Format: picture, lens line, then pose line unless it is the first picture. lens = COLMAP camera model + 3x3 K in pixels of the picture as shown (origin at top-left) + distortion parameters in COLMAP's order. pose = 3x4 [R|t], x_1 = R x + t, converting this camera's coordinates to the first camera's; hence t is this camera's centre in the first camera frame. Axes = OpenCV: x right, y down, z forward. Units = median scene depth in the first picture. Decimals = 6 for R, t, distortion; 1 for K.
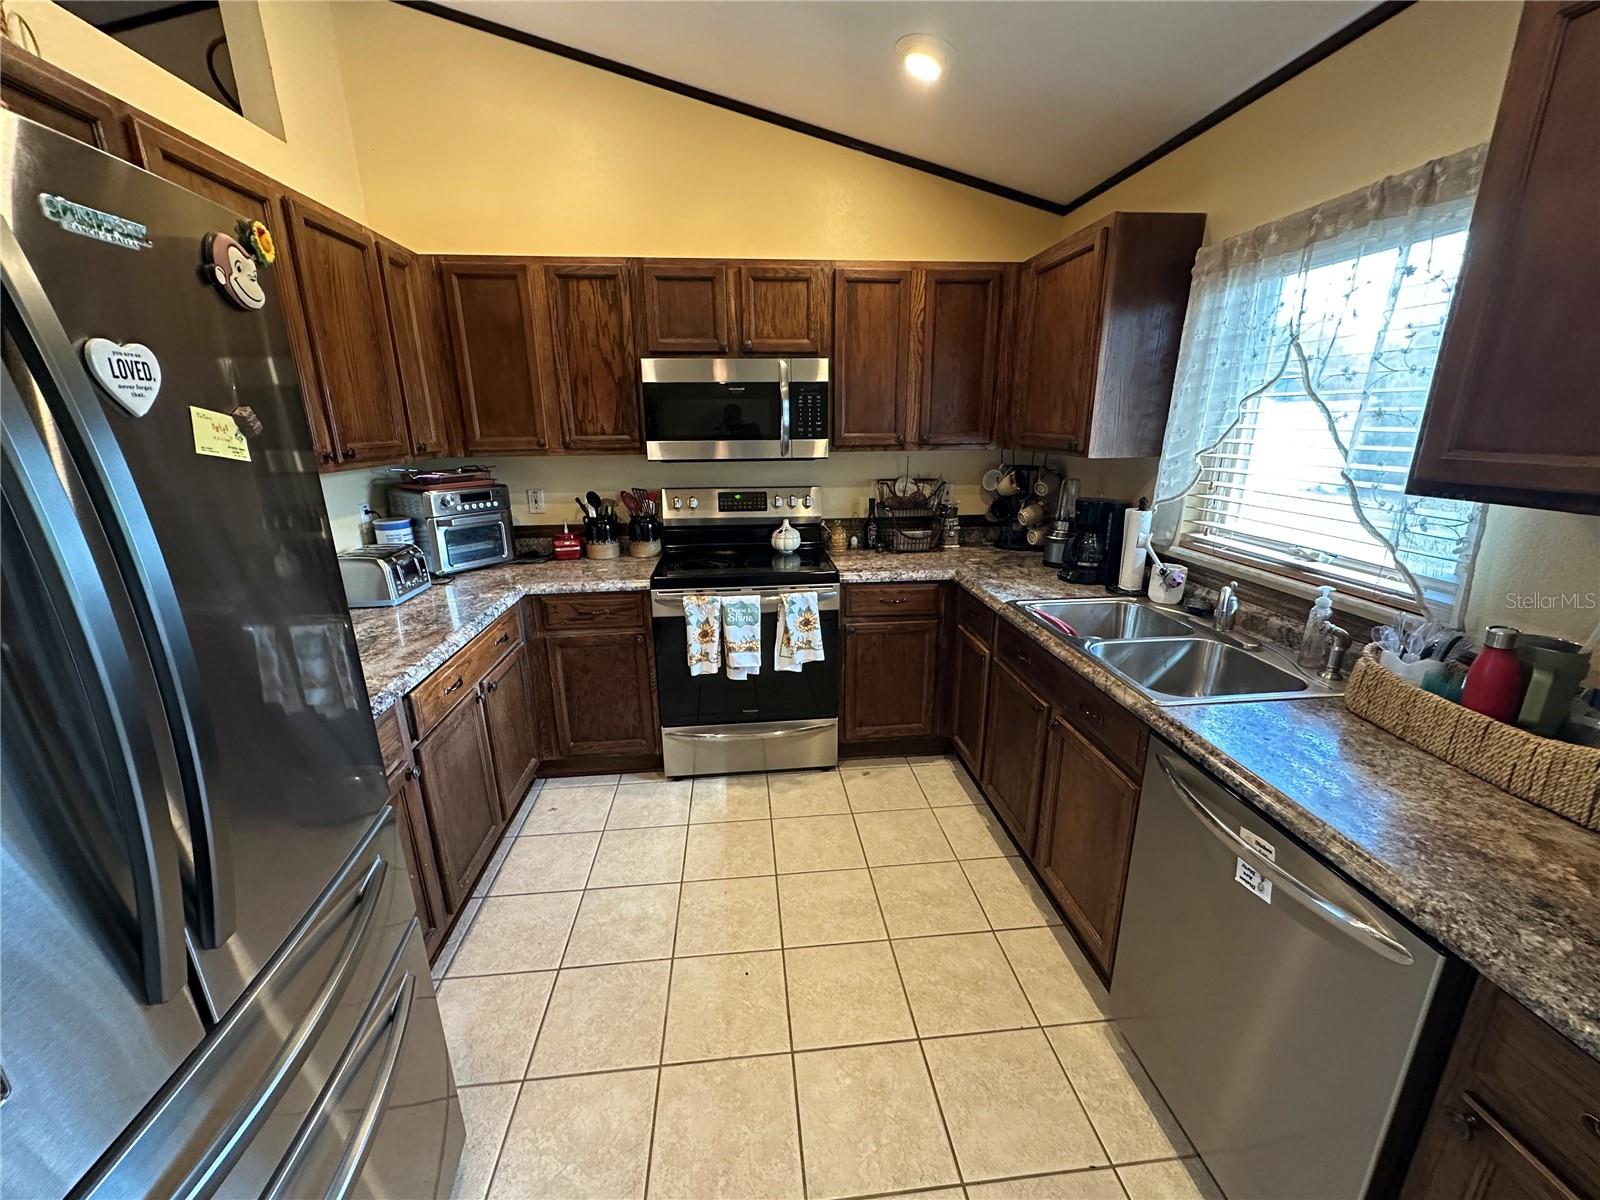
lens RADIAL K [[638.5, 0, 803.5], [0, 638.5, 601.5], [0, 0, 1]] dist [-0.002651, 0.000221]
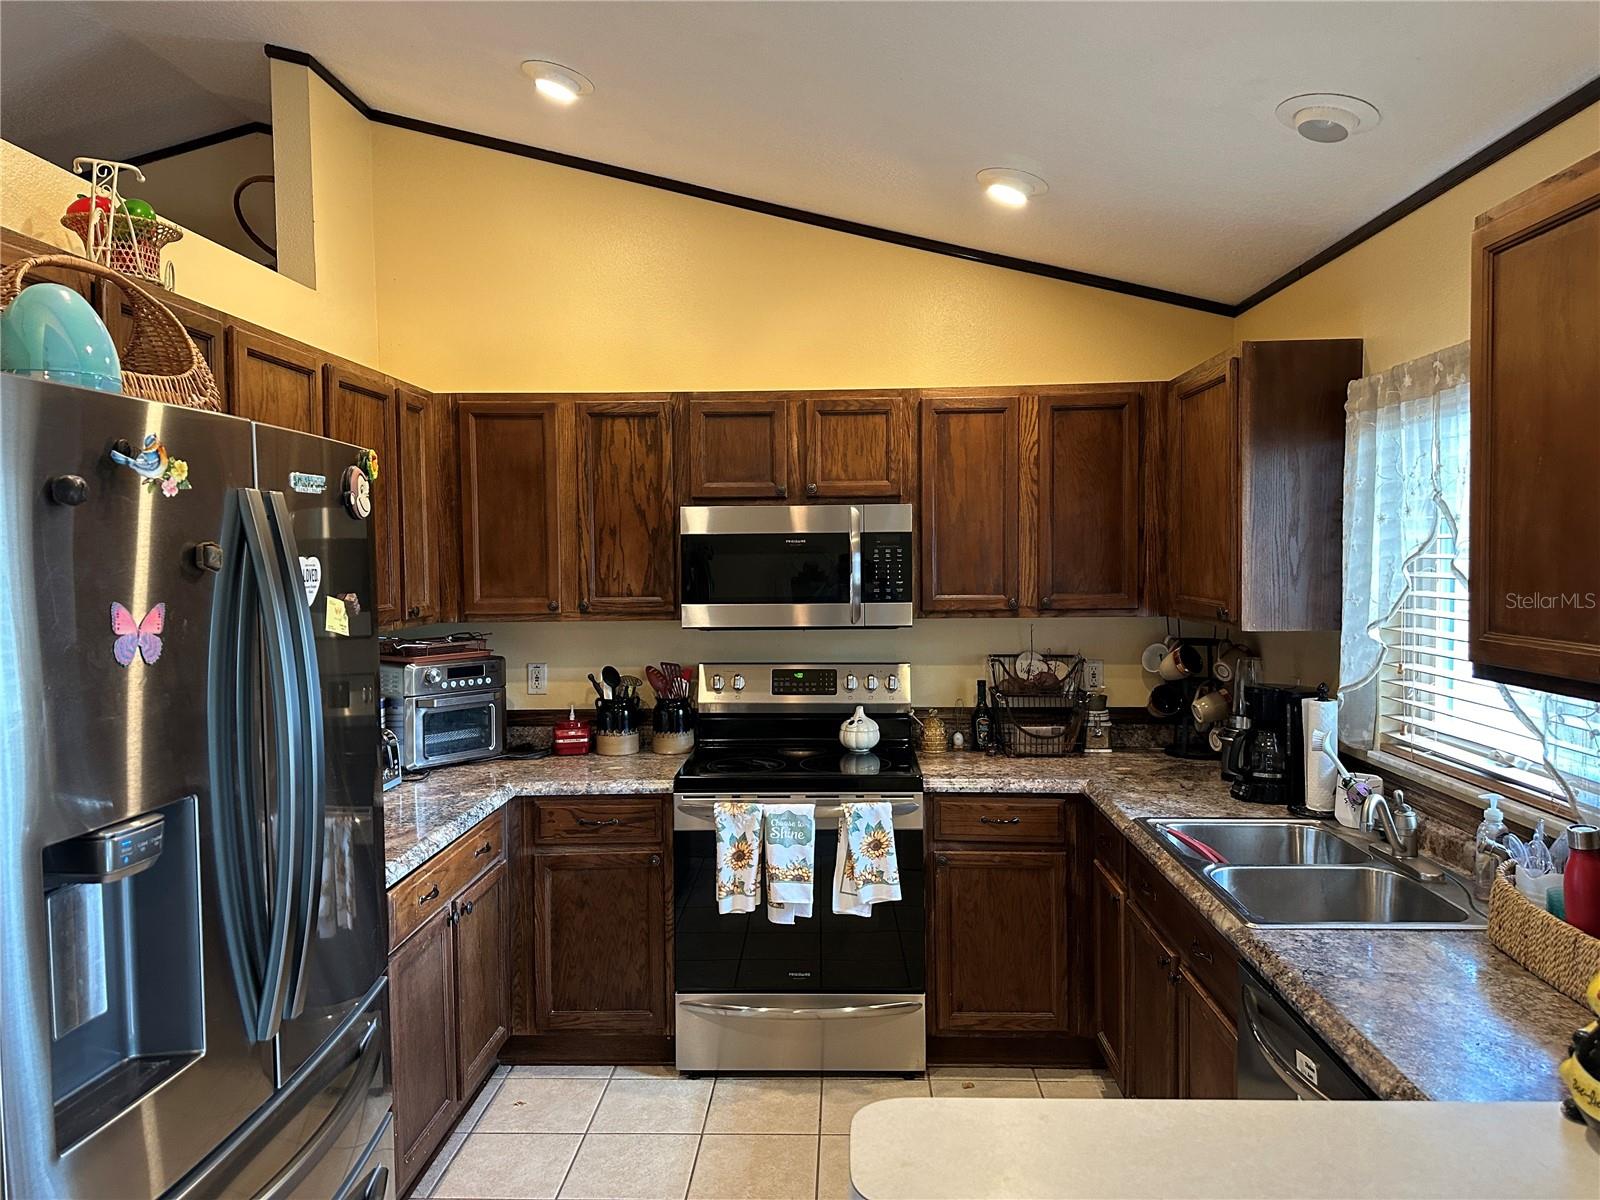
lens RADIAL K [[1117.9, 0, 814.7], [0, 1117.9, 594.1], [0, 0, 1]] dist [0.064403, -0.041453]
pose [[0.991111, 0.003511, -0.132990, 0.105810], [-0.035258, 0.970838, -0.237128, 0.061582], [0.128279, 0.239709, 0.962333, -0.328452]]
